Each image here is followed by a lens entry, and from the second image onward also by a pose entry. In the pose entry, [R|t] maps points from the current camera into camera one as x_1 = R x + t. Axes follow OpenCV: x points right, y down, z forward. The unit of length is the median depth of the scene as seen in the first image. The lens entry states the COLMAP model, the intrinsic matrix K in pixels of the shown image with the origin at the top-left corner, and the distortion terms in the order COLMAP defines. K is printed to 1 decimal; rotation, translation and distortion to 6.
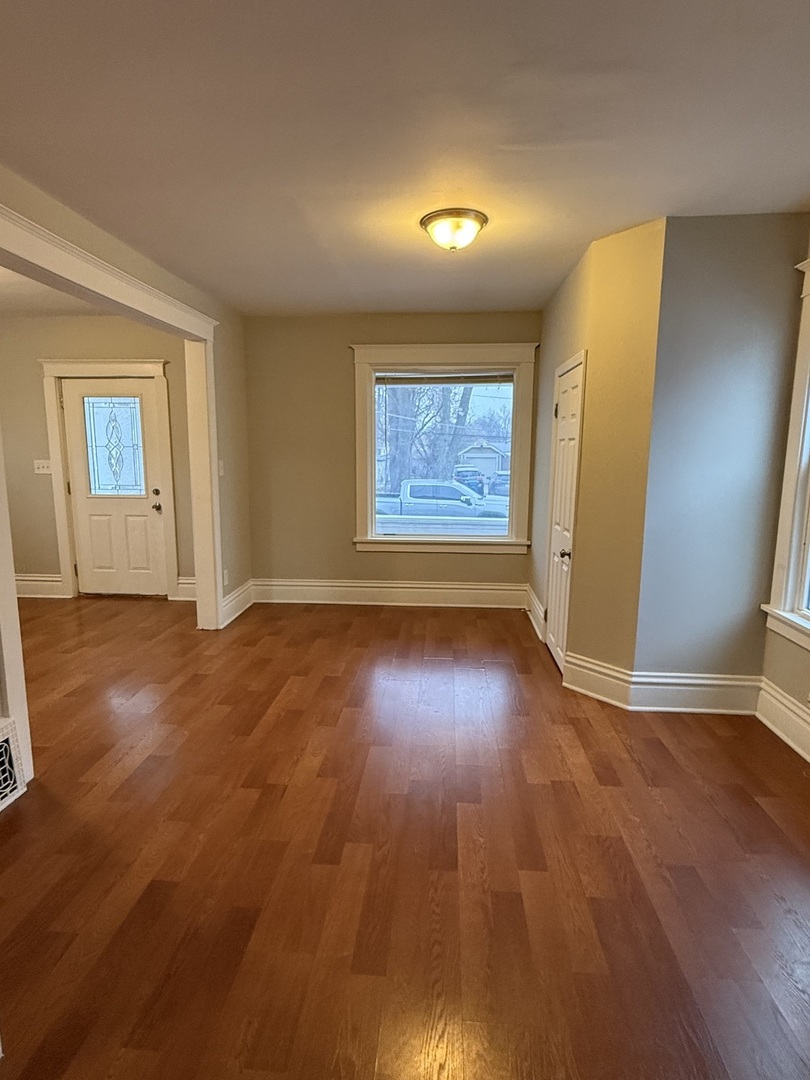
lens RADIAL K [[576.7, 0, 405.3], [0, 576.7, 538.4], [0, 0, 1]] dist [0.002720, 0.000102]
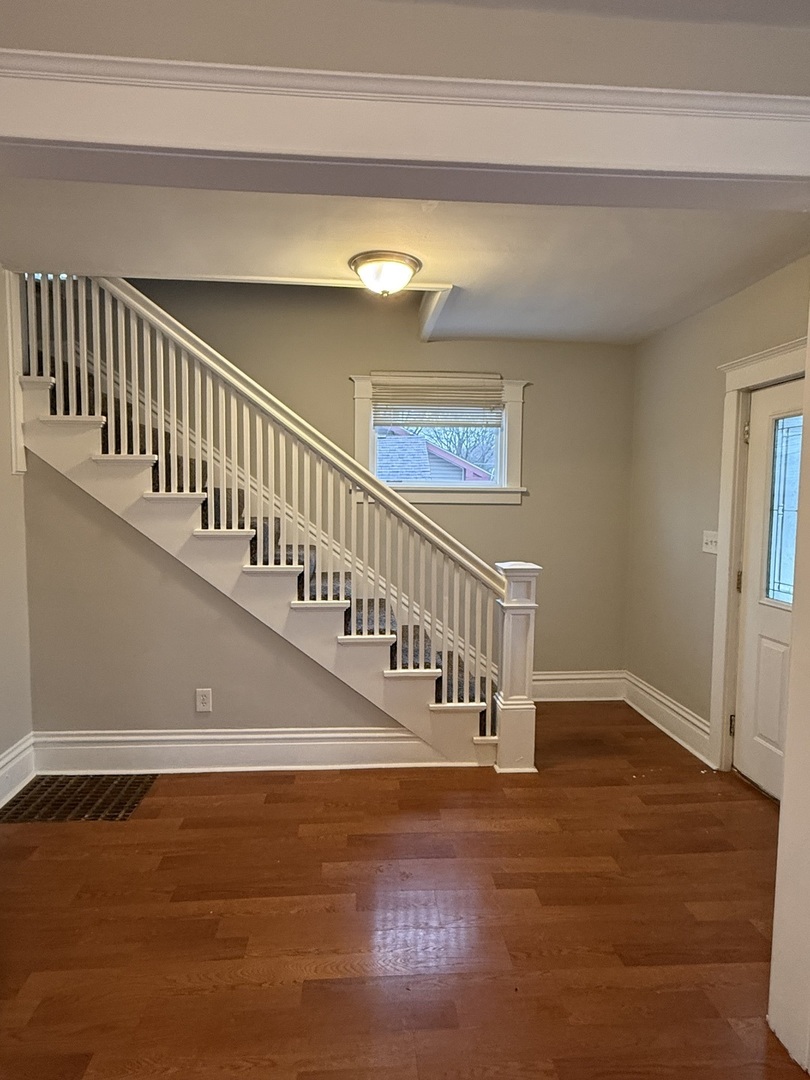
lens RADIAL K [[623.6, 0, 404.9], [0, 623.6, 541.5], [0, 0, 1]] dist [0.000179, 0.000305]
pose [[0.144470, 0.063158, -0.987492, -0.027268], [-0.160404, 0.986256, 0.039612, -0.100216], [0.976422, 0.152675, 0.152615, 0.594890]]
